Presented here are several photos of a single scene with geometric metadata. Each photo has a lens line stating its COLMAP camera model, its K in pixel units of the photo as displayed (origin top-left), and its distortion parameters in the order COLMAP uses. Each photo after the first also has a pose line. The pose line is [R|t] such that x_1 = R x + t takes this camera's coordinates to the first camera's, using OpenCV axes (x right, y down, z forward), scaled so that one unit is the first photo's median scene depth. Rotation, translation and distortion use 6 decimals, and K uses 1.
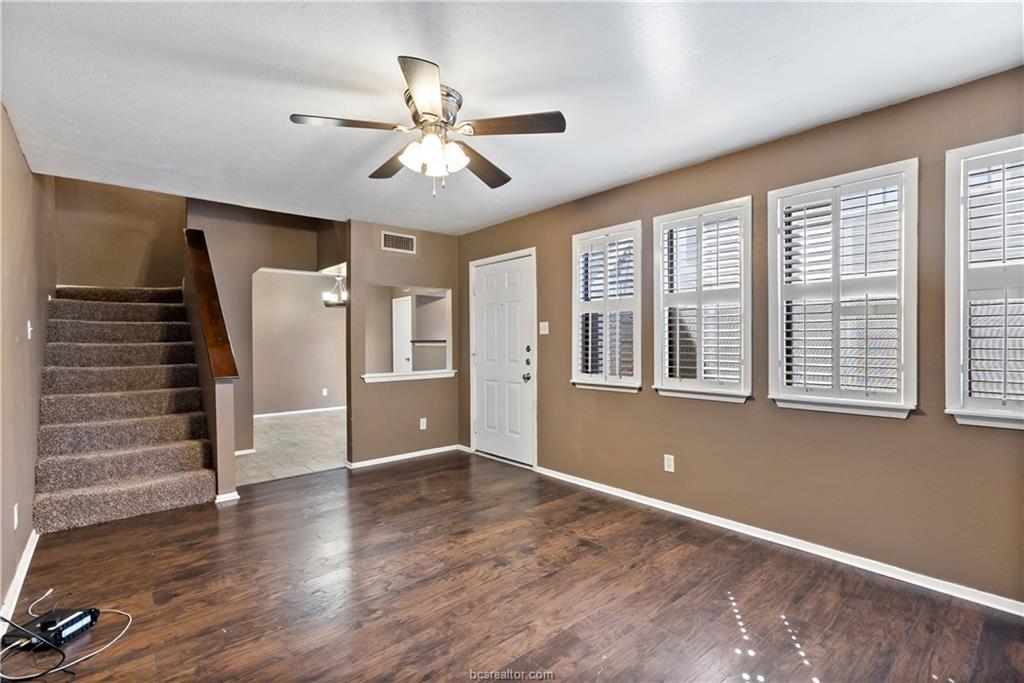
lens RADIAL K [[472.9, 0, 507.5], [0, 472.9, 342.3], [0, 0, 1]] dist [-0.005309, -0.000700]
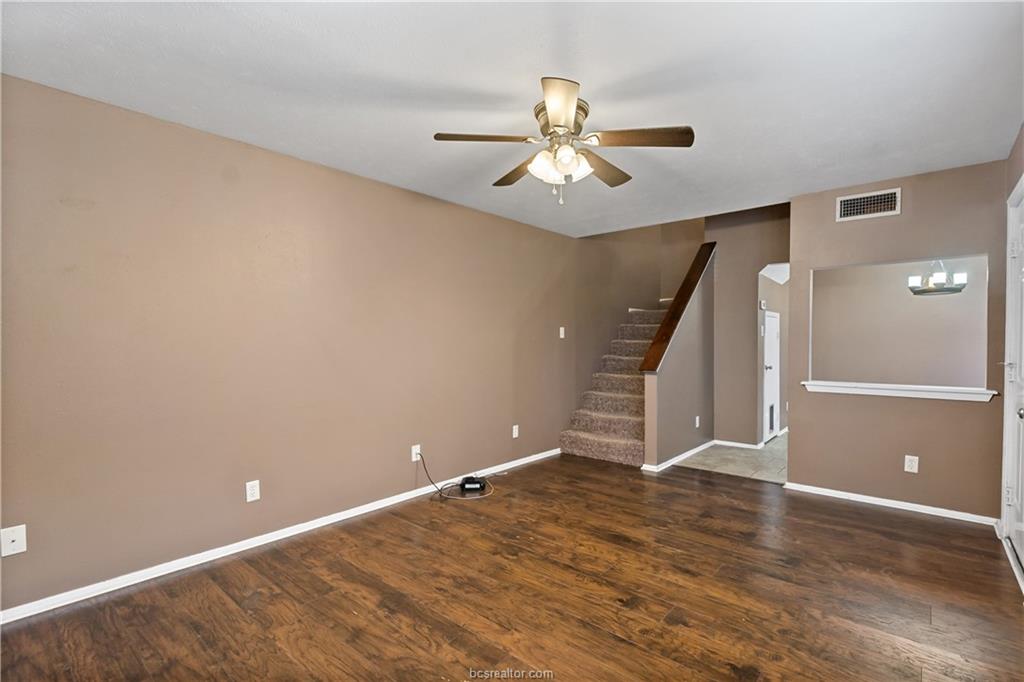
lens RADIAL K [[472.9, 0, 508.6], [0, 472.9, 345.5], [0, 0, 1]] dist [-0.005309, -0.000700]
pose [[0.138614, 0.018541, -0.990173, 0.654180], [-0.002222, 0.999828, 0.018410, -0.010802], [0.990344, -0.000351, 0.138632, 0.550549]]
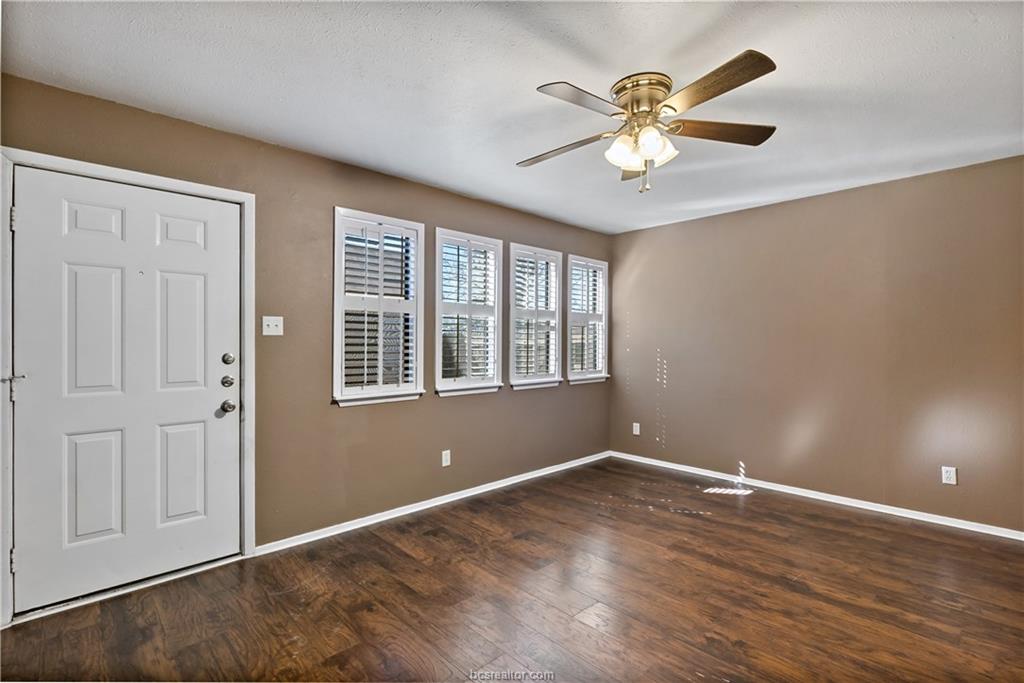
lens RADIAL K [[472.9, 0, 507.9], [0, 472.9, 341.5], [0, 0, 1]] dist [-0.005309, -0.000700]
pose [[-0.053159, 0.009897, 0.998537, -0.808867], [0.003184, 0.999947, -0.009742, -0.001392], [-0.998581, 0.002661, -0.053187, 0.982484]]
